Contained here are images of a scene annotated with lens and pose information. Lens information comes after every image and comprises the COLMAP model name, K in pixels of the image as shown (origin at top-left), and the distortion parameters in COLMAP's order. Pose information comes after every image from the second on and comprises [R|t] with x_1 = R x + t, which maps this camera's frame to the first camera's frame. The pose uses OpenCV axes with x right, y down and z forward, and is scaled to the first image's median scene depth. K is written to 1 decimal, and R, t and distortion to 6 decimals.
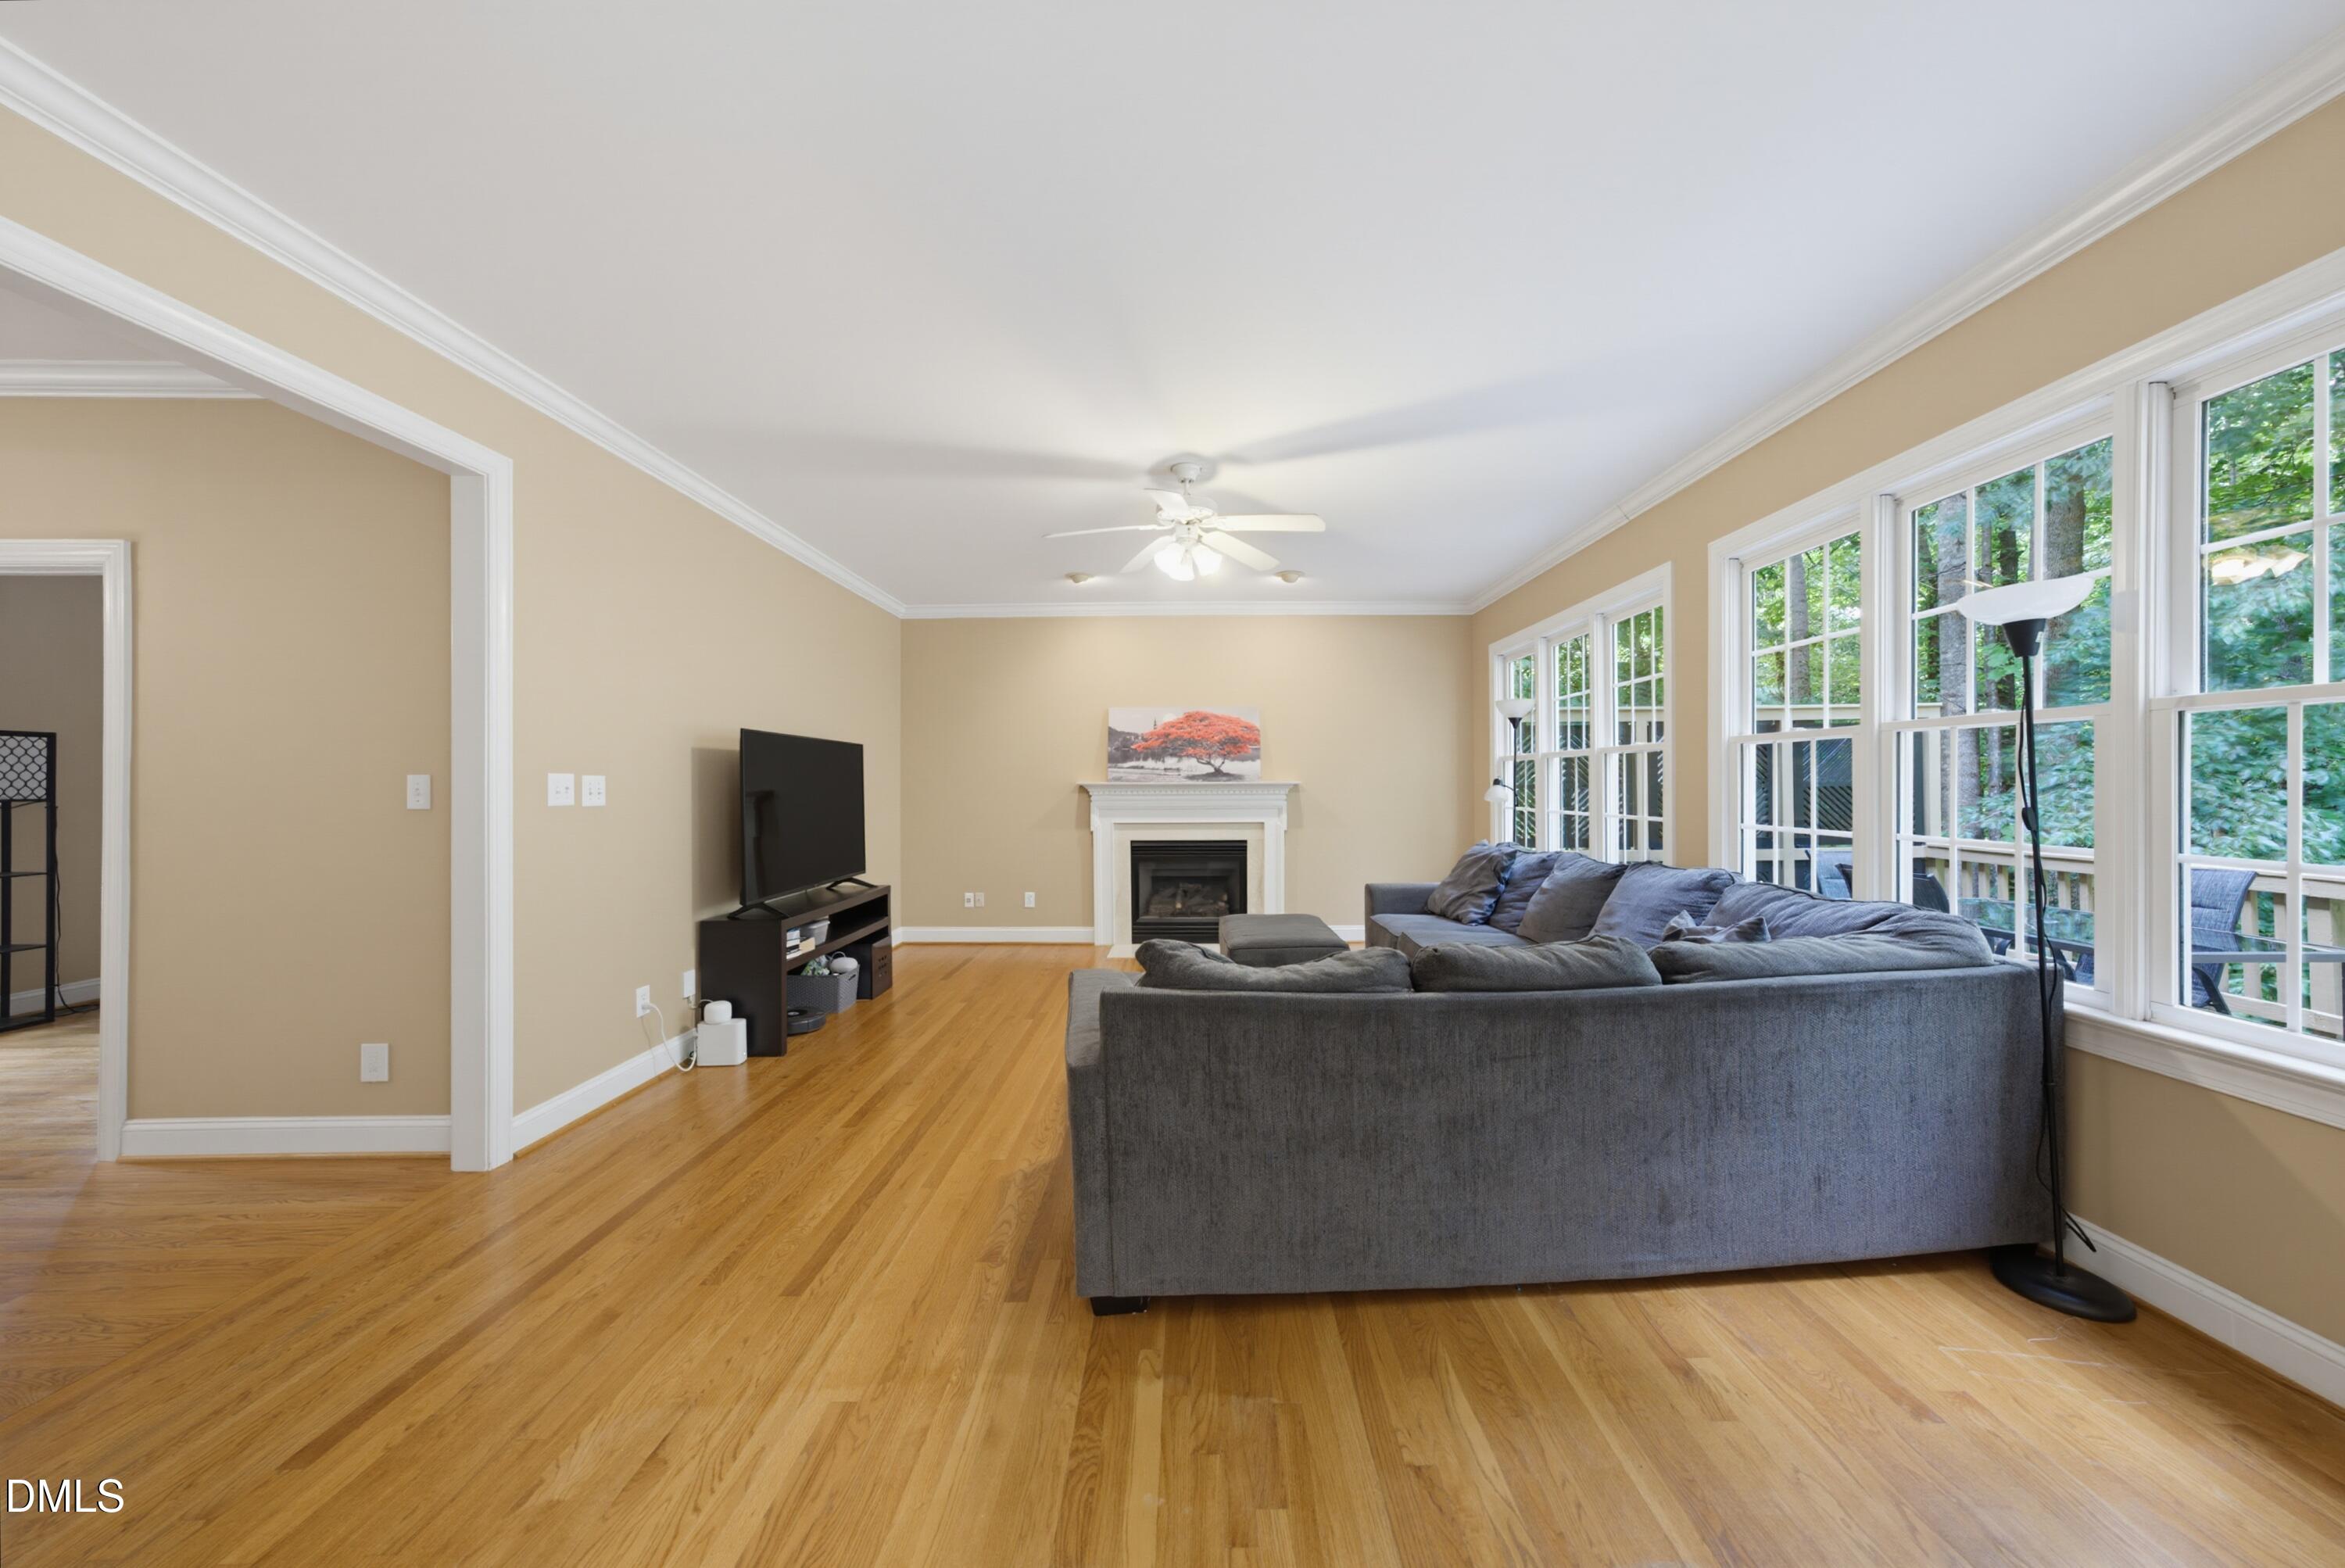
lens RADIAL K [[822.0, 0, 1172.5], [0, 822.0, 784.0], [0, 0, 1]] dist [-0.034297, 0.012948]
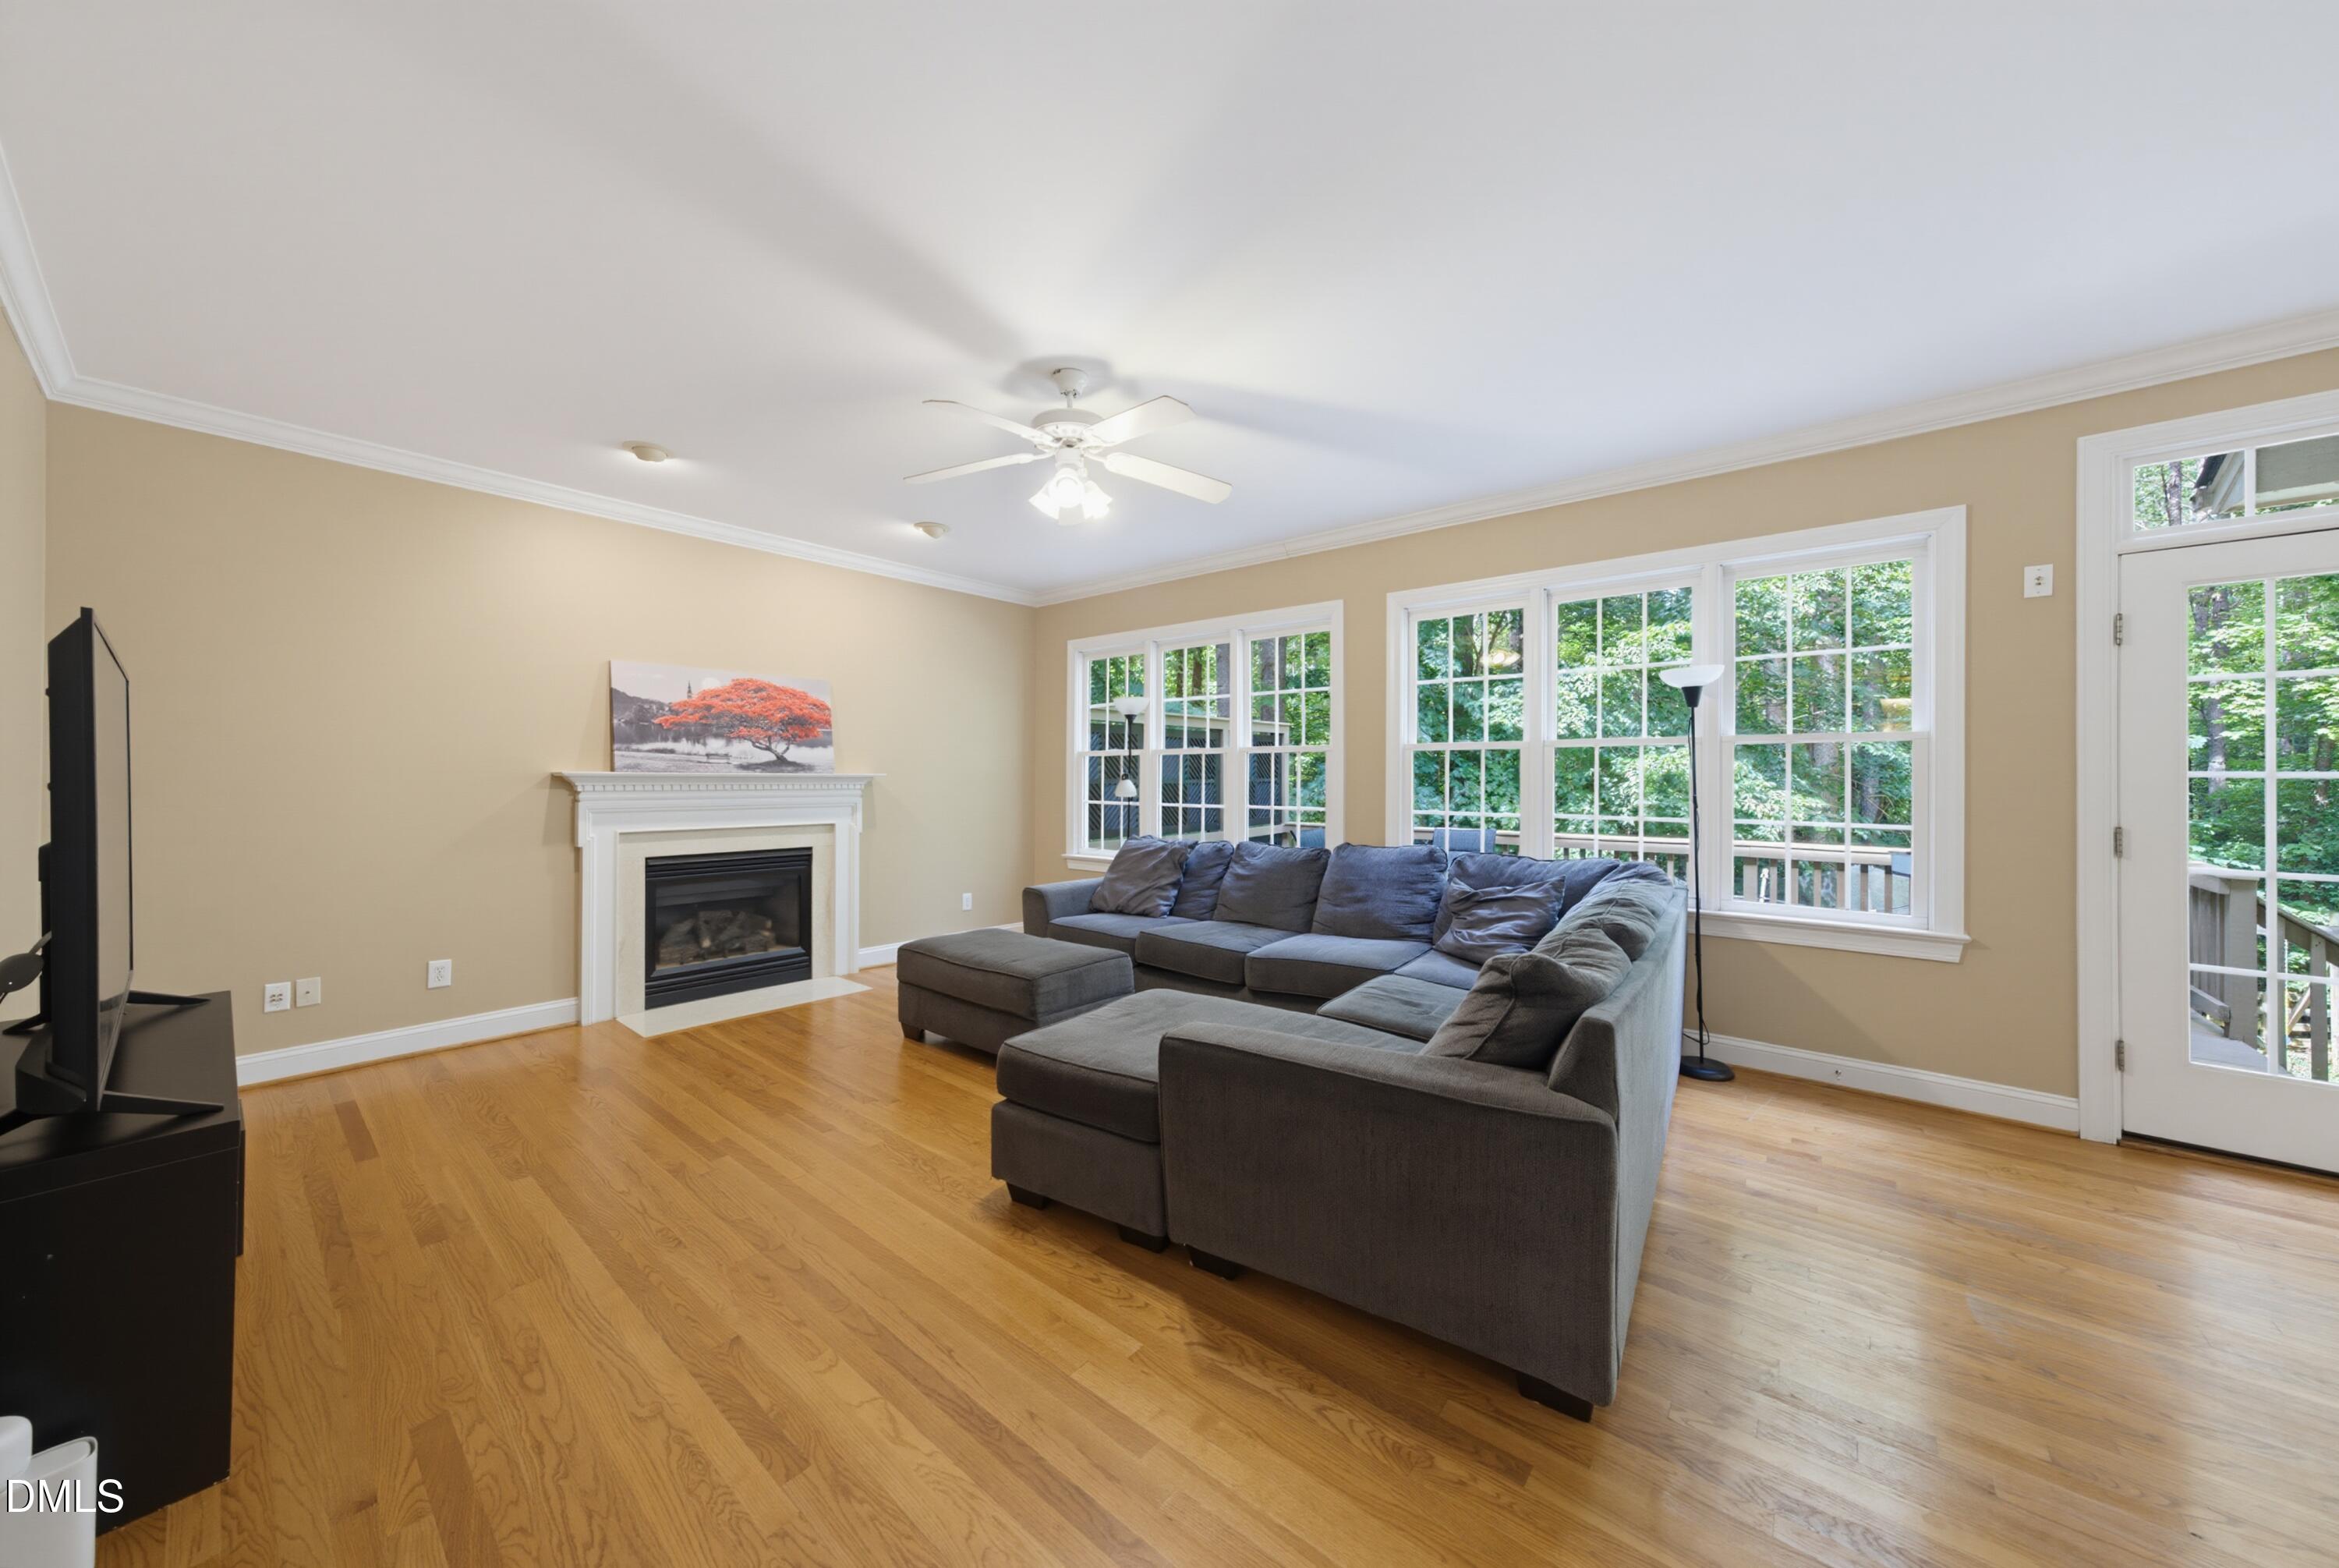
lens RADIAL K [[804.3, 0, 1177.4], [0, 804.3, 789.2], [0, 0, 1]] dist [-0.030119, 0.012143]
pose [[0.620275, -0.000659, 0.784384, -0.298452], [-0.012177, 0.999871, 0.010470, -0.000518], [-0.784290, -0.016045, 0.620187, 0.249923]]
